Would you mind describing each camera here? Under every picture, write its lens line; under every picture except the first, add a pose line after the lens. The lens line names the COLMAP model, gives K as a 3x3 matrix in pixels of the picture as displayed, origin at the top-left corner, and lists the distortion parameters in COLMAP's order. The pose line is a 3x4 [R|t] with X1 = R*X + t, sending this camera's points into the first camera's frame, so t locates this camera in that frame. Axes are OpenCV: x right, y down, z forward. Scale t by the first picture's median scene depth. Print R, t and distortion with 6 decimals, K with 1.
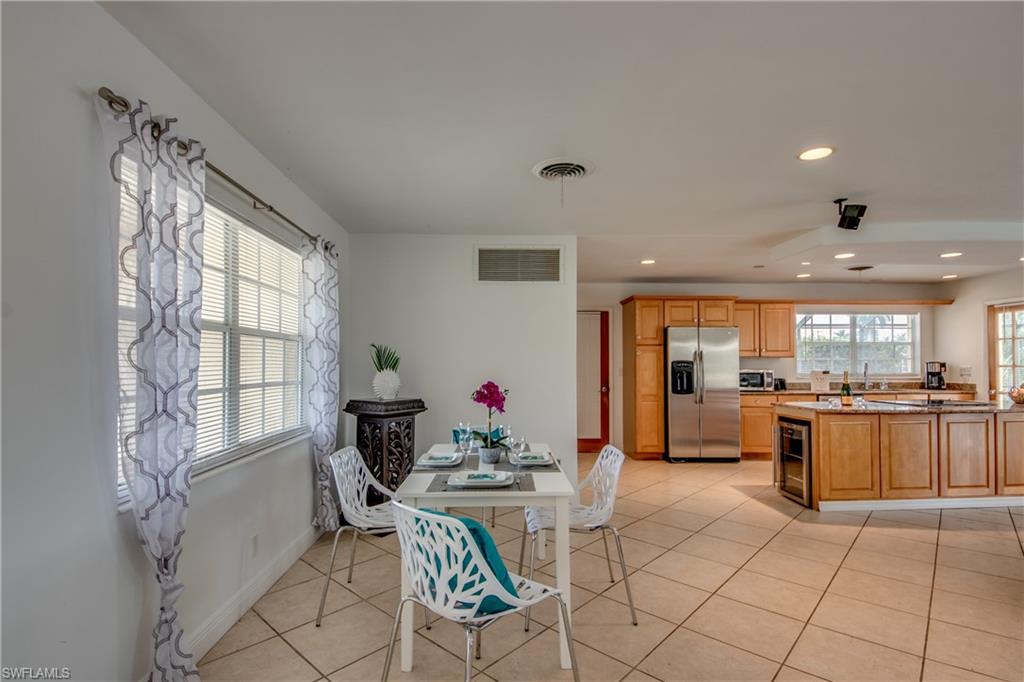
lens RADIAL K [[475.1, 0, 508.5], [0, 475.1, 355.4], [0, 0, 1]] dist [0.005765, -0.007790]
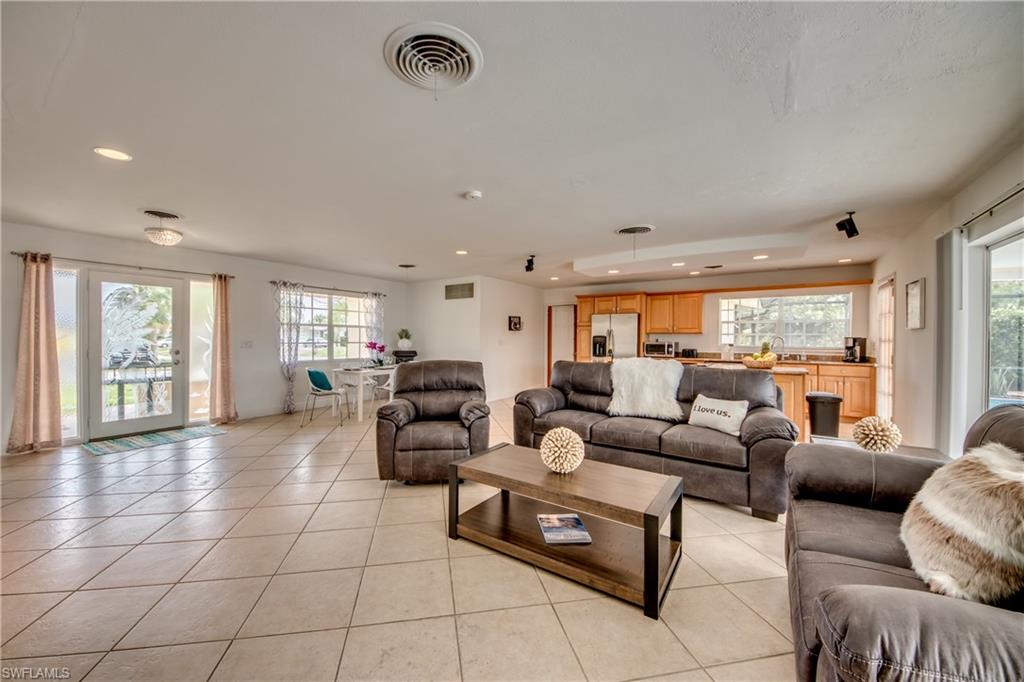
lens RADIAL K [[382.4, 0, 495.7], [0, 382.4, 343.2], [0, 0, 1]] dist [0.008835, -0.006411]
pose [[0.798907, 0.013281, -0.601308, 0.835327], [0.003799, 0.999625, 0.027125, 0.000656], [0.601442, -0.023955, 0.798557, -0.217286]]
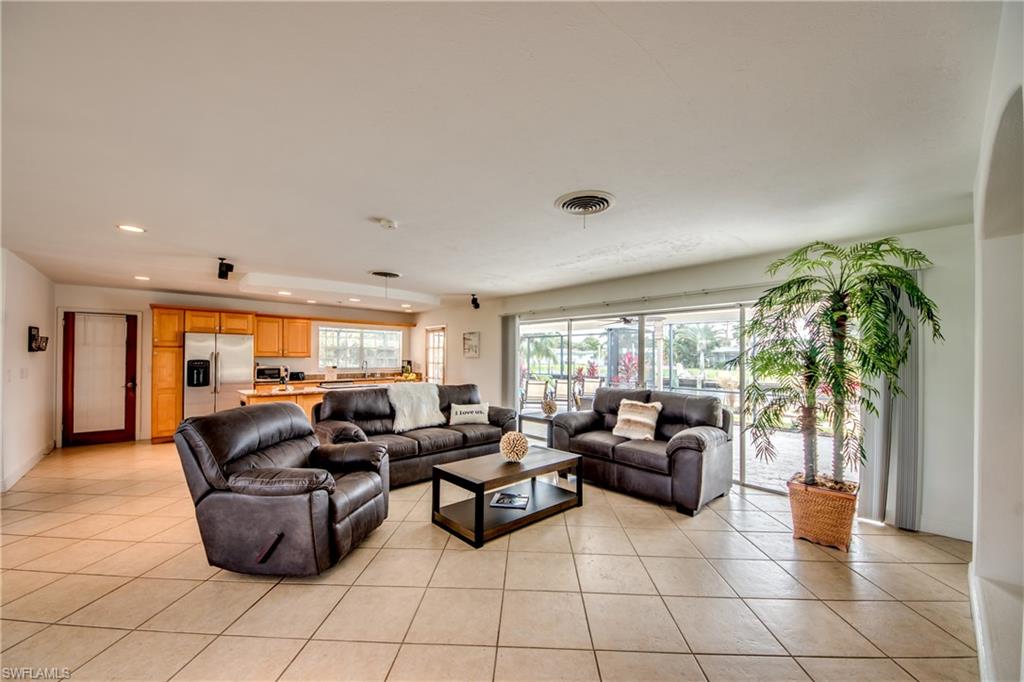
lens RADIAL K [[382.4, 0, 512.9], [0, 382.4, 355.7], [0, 0, 1]] dist [0.008835, -0.006411]
pose [[0.752544, 0.007810, 0.658495, 0.315128], [-0.016392, 0.999842, 0.006874, -0.019756], [-0.658337, -0.015967, 0.752554, -0.298168]]
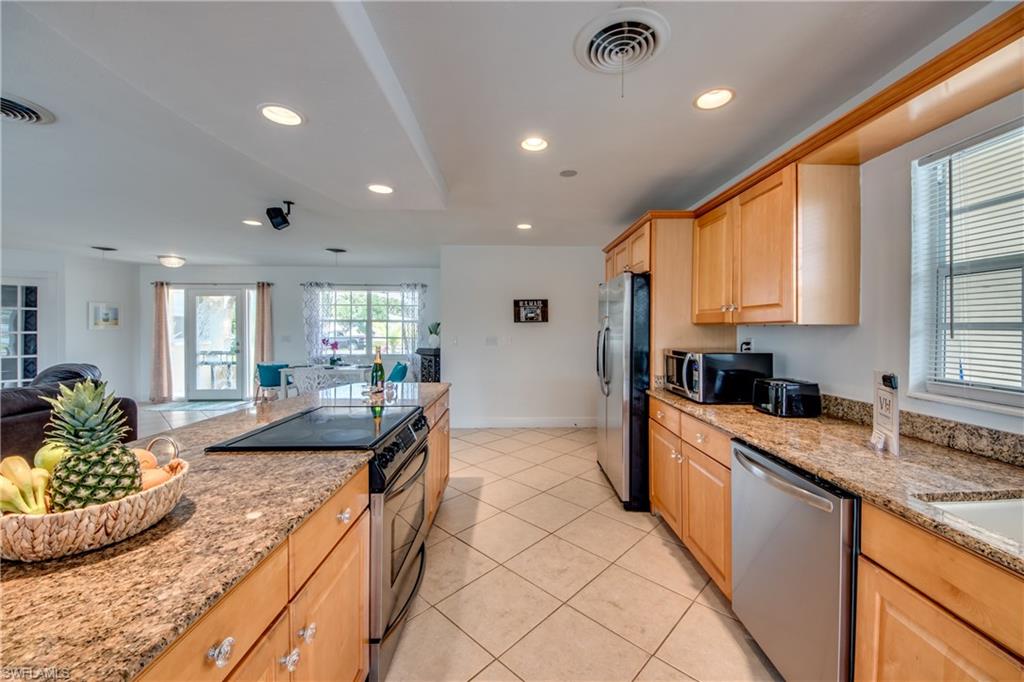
lens RADIAL K [[382.4, 0, 517.4], [0, 382.4, 335.6], [0, 0, 1]] dist [0.008835, -0.006411]
pose [[0.016519, 0.021476, -0.999633, 0.926332], [0.016781, 0.999623, 0.021753, 0.004203], [0.999723, -0.017134, 0.016153, 0.844733]]
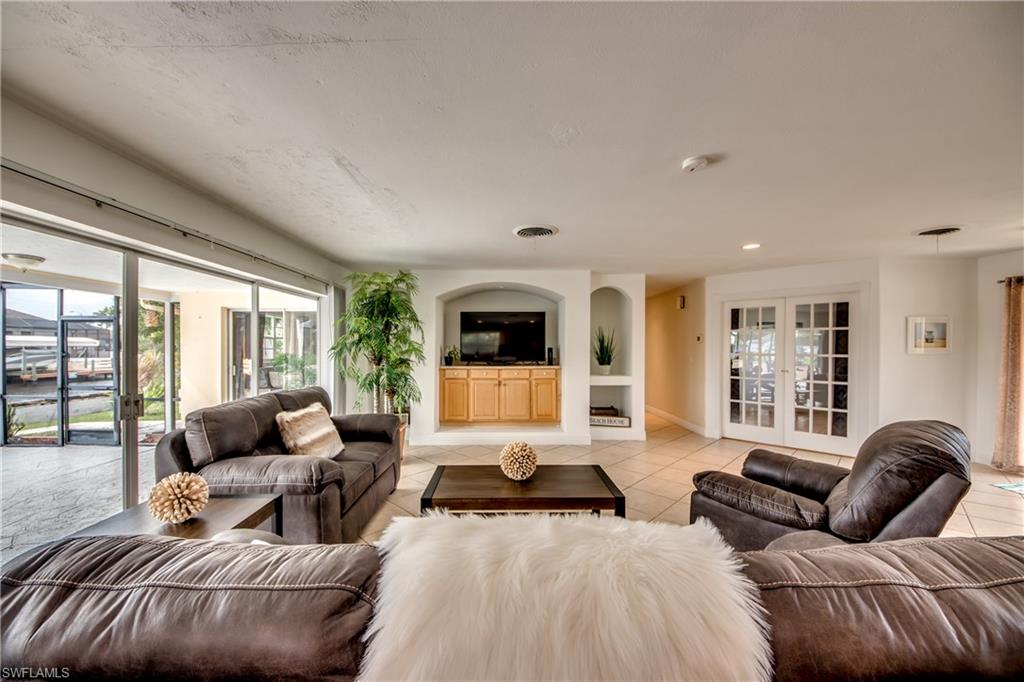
lens RADIAL K [[382.4, 0, 505.4], [0, 382.4, 345.1], [0, 0, 1]] dist [0.008835, -0.006411]
pose [[-0.999719, -0.005072, 0.023160, 0.674814], [-0.005453, 0.999850, -0.016441, -0.007980], [-0.023073, -0.016563, -0.999597, 0.511397]]
